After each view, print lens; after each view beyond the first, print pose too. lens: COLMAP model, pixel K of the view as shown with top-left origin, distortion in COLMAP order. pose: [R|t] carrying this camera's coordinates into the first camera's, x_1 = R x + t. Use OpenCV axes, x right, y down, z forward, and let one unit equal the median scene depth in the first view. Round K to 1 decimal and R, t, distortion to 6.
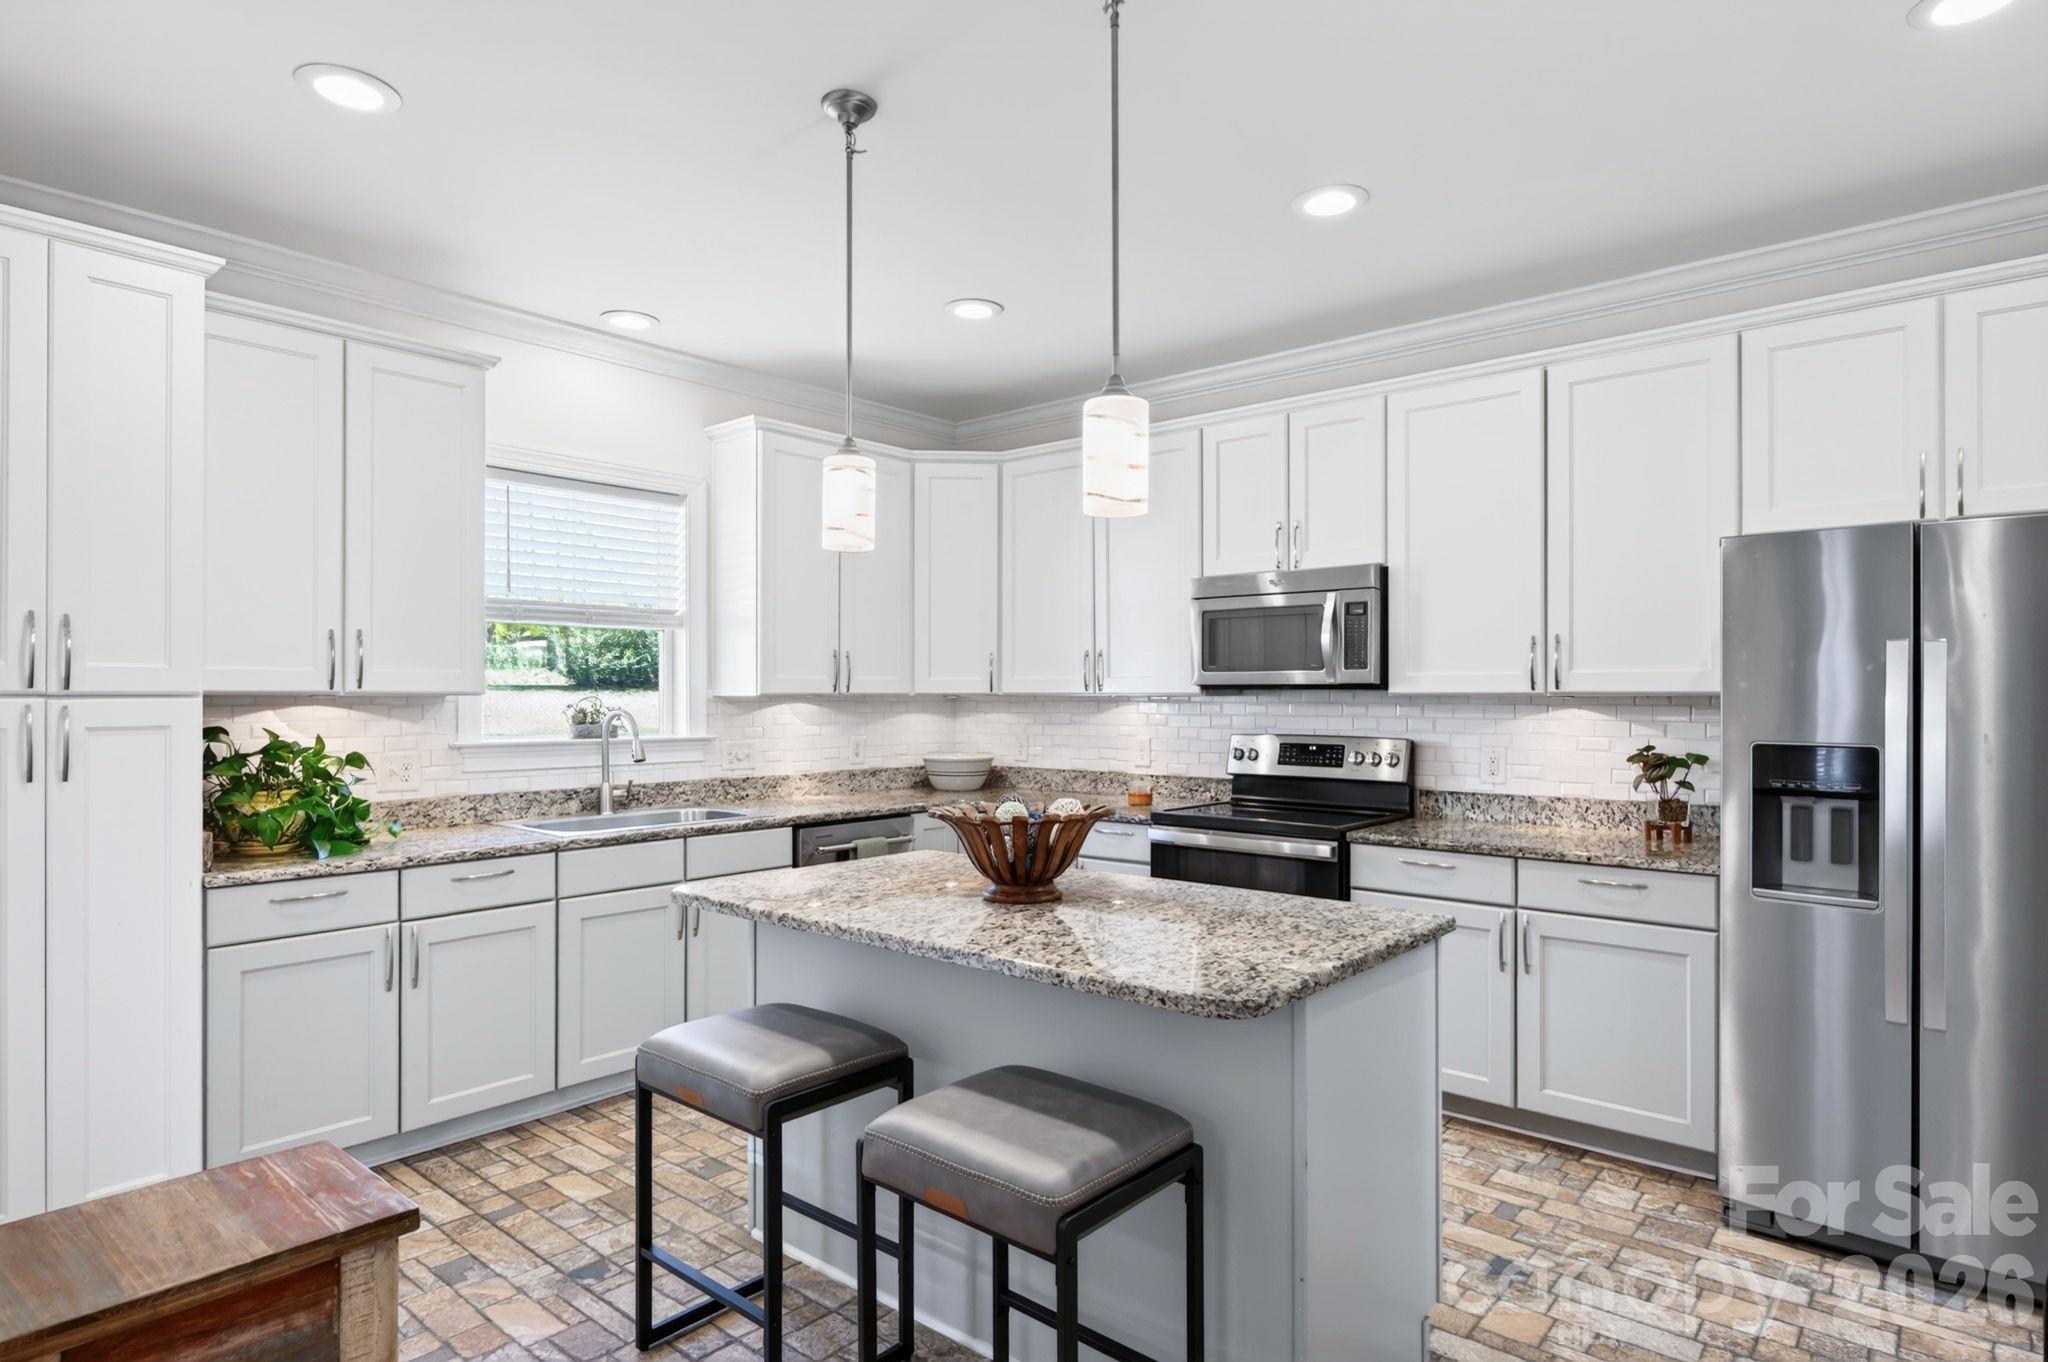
lens RADIAL K [[1113.1, 0, 1019.6], [0, 1113.1, 684.5], [0, 0, 1]] dist [-0.005588, -0.000249]
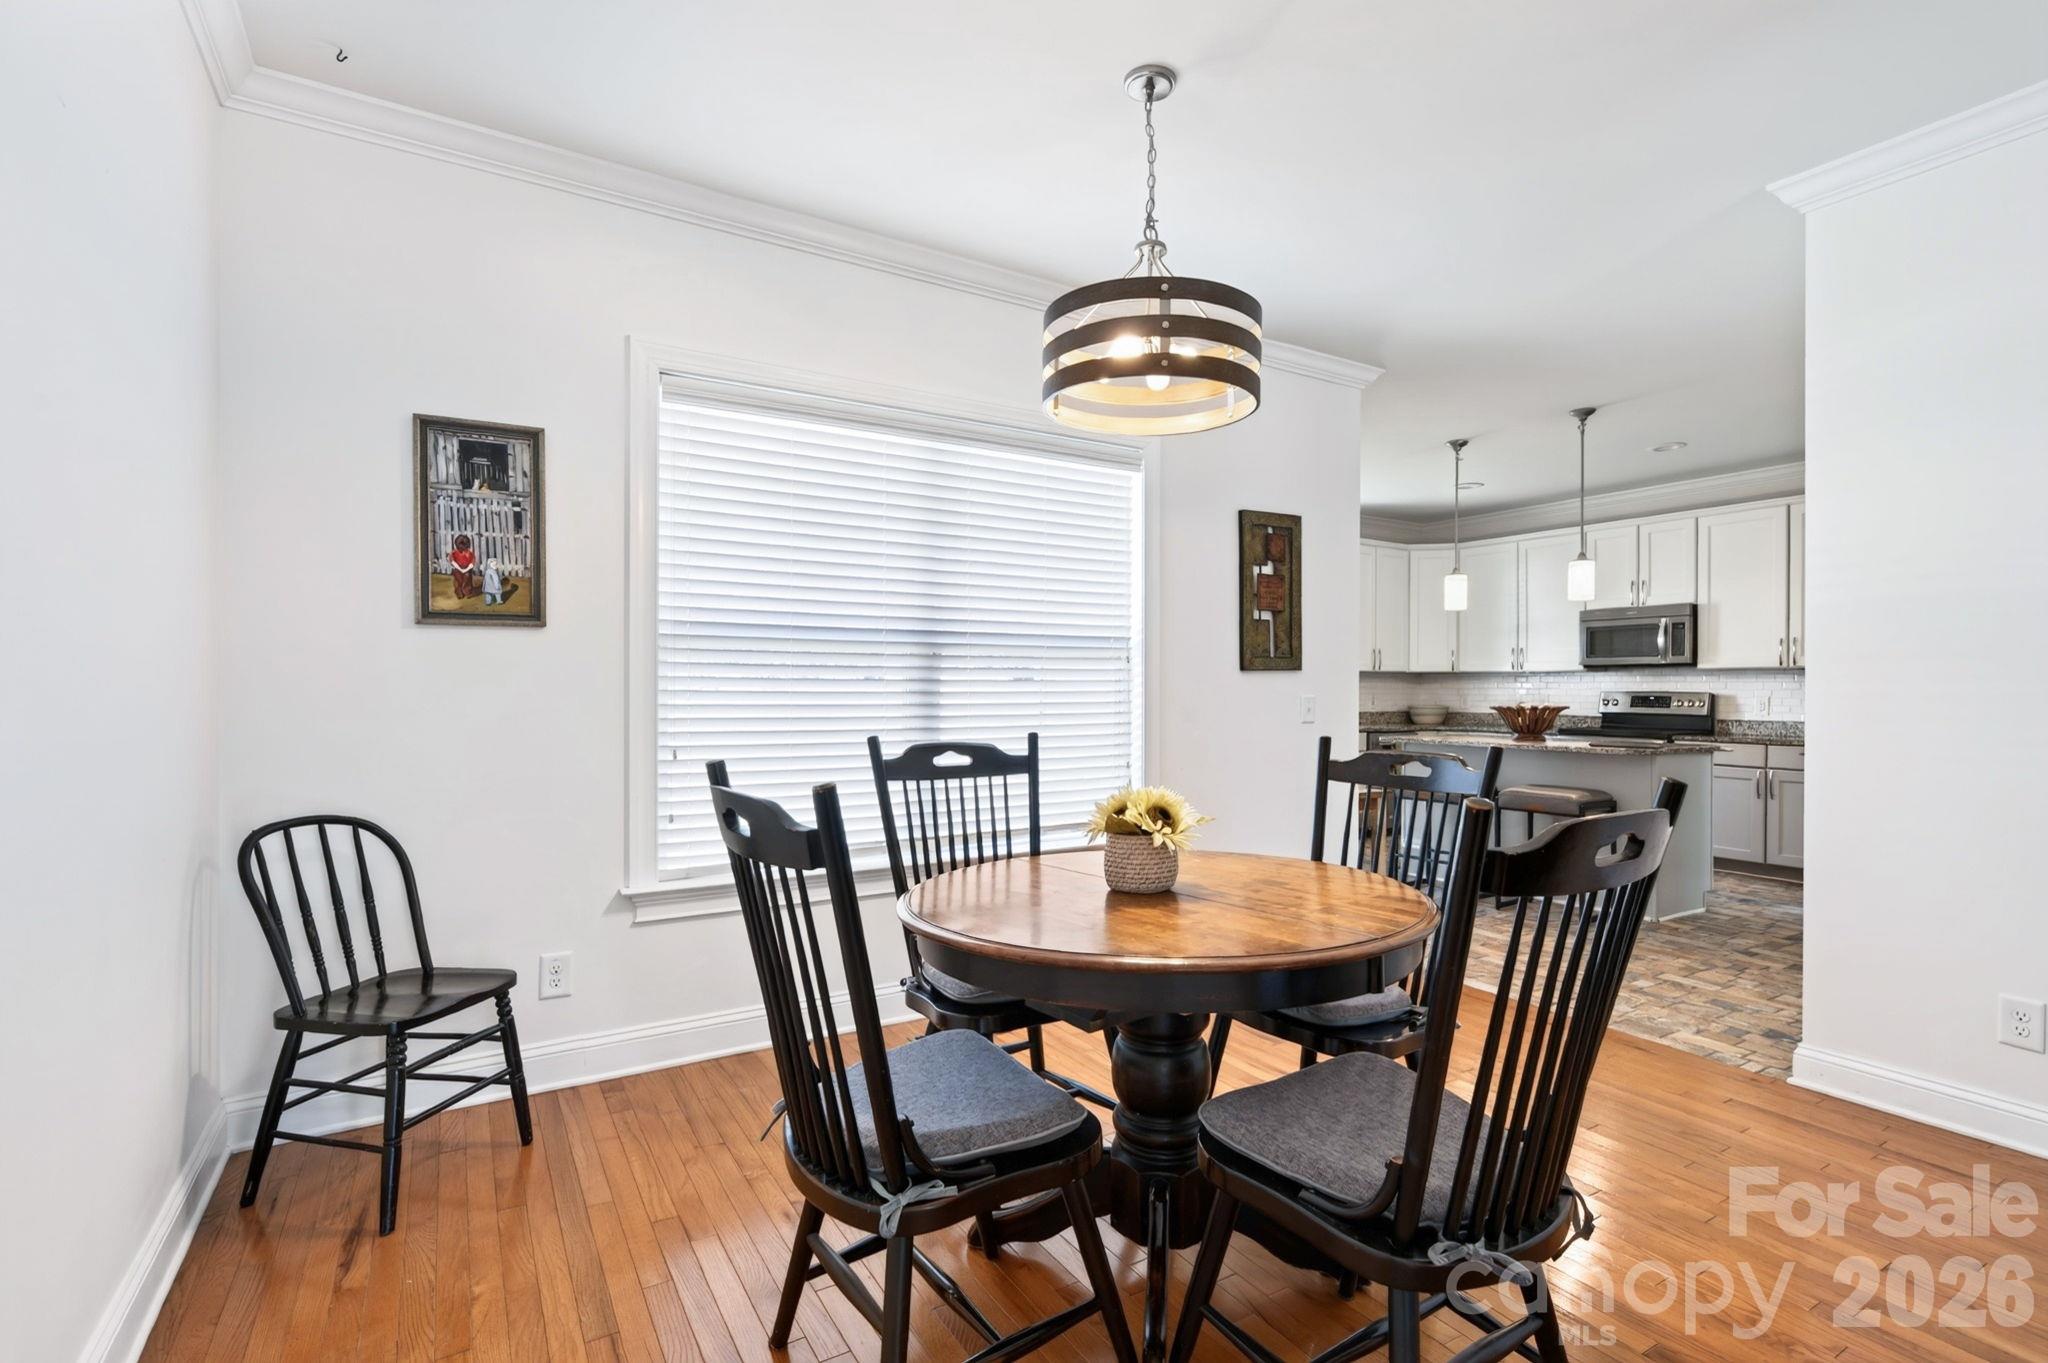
lens RADIAL K [[906.7, 0, 1028.3], [0, 906.7, 688.7], [0, 0, 1]] dist [-0.005393, -0.000570]
pose [[0.943133, 0.006209, -0.332357, -0.241033], [-0.003424, 0.999954, 0.008963, 0.032351], [0.332397, -0.007315, 0.943111, -0.858421]]
